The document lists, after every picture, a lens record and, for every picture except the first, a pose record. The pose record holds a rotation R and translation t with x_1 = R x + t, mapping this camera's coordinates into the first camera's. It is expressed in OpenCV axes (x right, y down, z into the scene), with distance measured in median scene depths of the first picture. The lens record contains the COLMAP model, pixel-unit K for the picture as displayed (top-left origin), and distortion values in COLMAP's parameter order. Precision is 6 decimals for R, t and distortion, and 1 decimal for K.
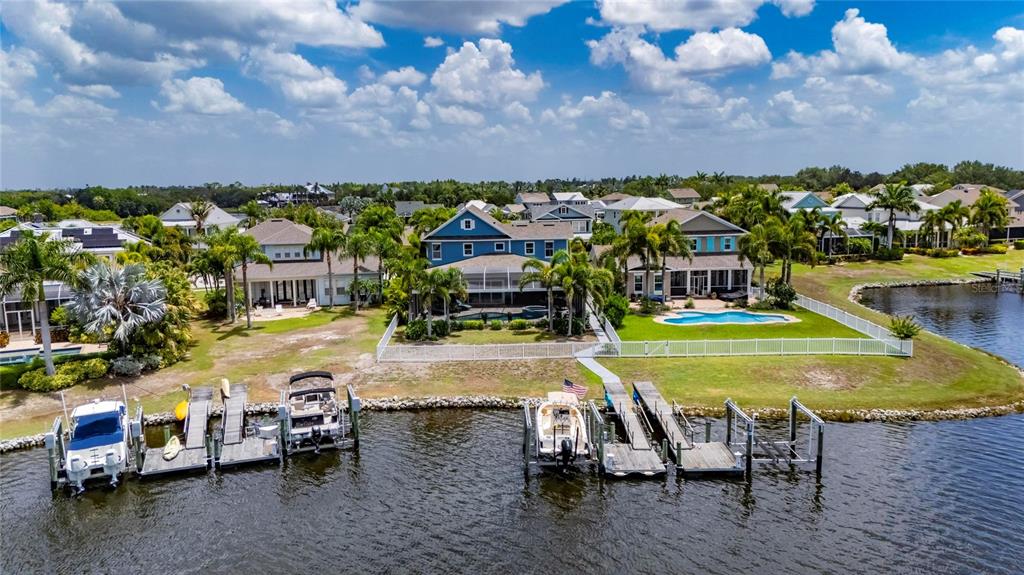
lens RADIAL K [[759.6, 0, 509.4], [0, 759.6, 286.2], [0, 0, 1]] dist [0.048439, -0.004401]
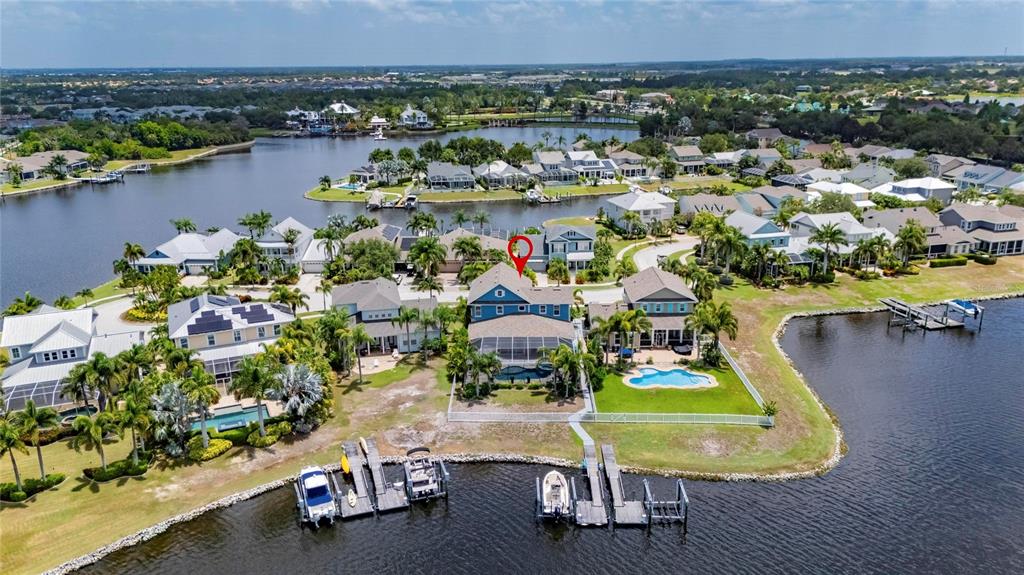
lens RADIAL K [[760.4, 0, 508.2], [0, 760.4, 284.6], [0, 0, 1]] dist [0.093184, -0.089428]
pose [[0.999666, 0.011784, -0.023009, -0.009323], [-0.008118, 0.988131, 0.153399, -0.459510], [0.024544, -0.153161, 0.987896, -0.598988]]
